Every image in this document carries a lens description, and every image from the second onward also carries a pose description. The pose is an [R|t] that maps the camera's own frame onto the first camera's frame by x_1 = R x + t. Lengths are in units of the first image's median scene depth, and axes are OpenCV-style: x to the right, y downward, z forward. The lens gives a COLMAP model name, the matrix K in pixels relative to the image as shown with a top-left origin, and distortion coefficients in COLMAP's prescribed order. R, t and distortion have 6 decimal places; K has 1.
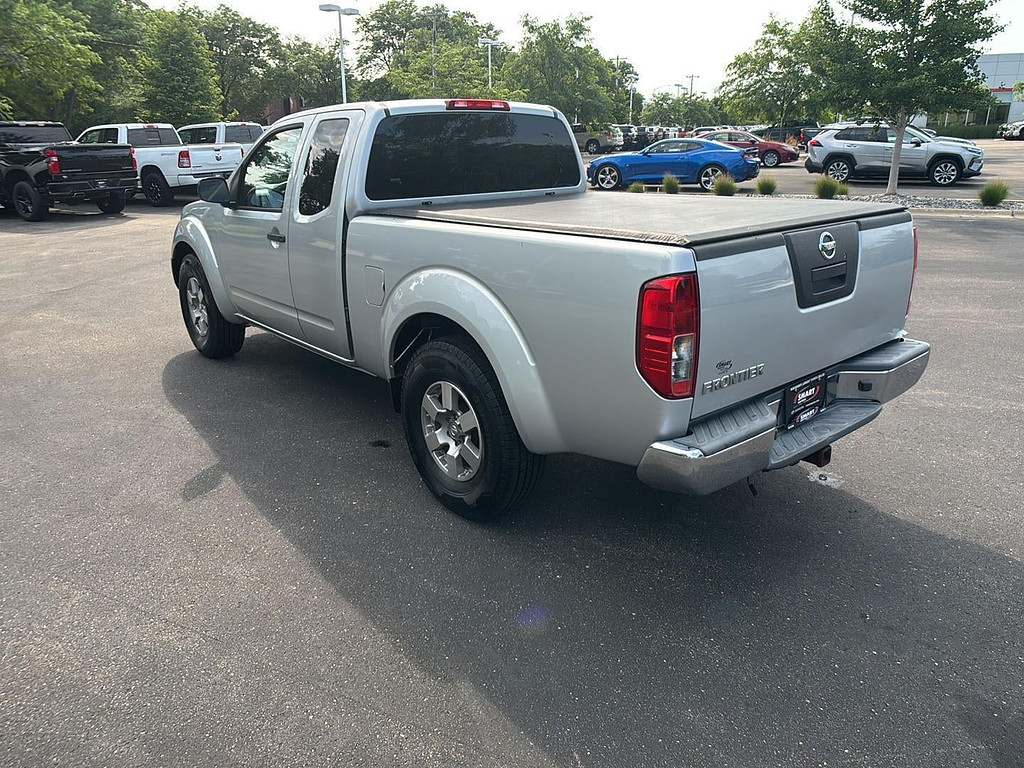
lens RADIAL K [[724.3, 0, 498.1], [0, 724.3, 369.1], [0, 0, 1]] dist [-0.034884, 0.010104]
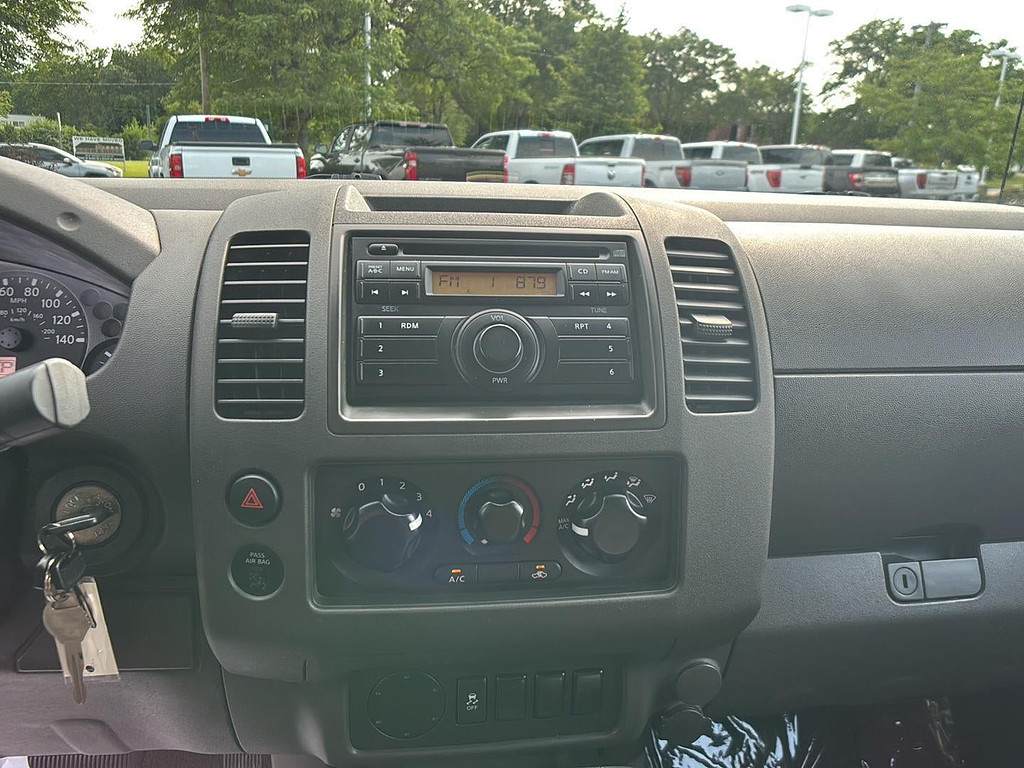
lens RADIAL K [[725.3, 0, 512.0], [0, 725.3, 384.0], [0, 0, 1]] dist [-0.082187, 0.056908]
pose [[0.846614, 0.188256, -0.497799, -0.031500], [-0.198621, 0.979533, 0.032639, -0.050562], [0.493755, 0.071241, 0.866678, 0.192013]]
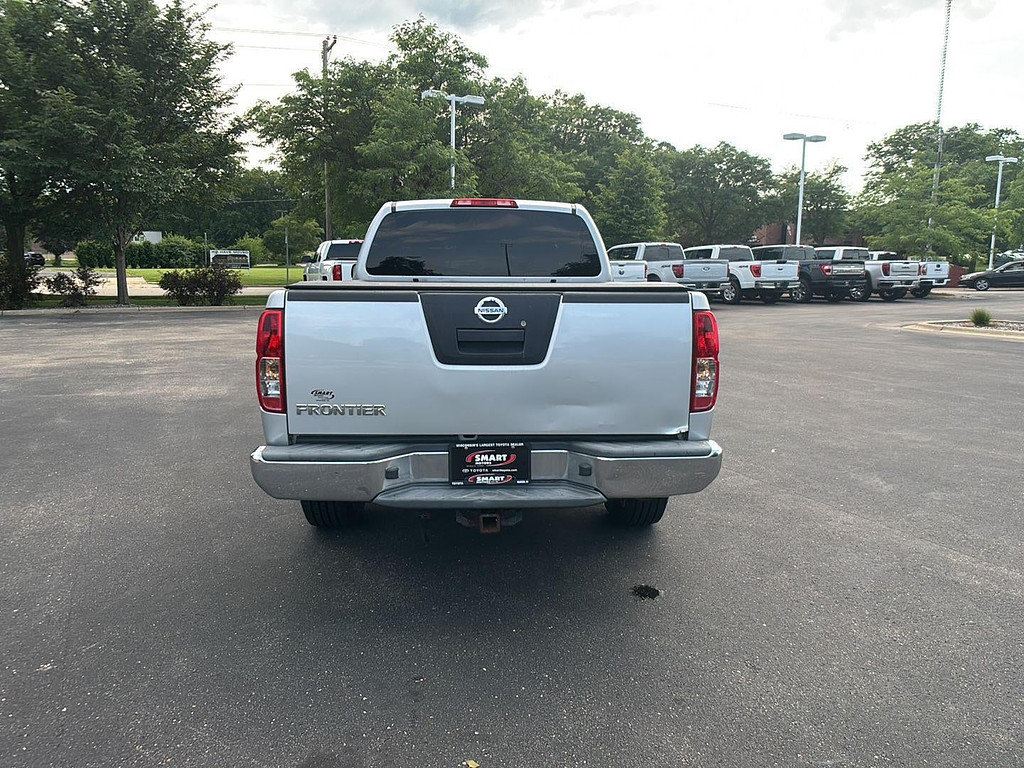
lens RADIAL K [[720.6, 0, 487.0], [0, 720.6, 380.5], [0, 0, 1]] dist [-0.032011, -0.000072]
pose [[0.771976, 0.114181, -0.625313, 0.115833], [-0.206850, 0.975316, -0.077275, 0.000746], [0.601055, 0.189001, 0.776538, 0.023618]]
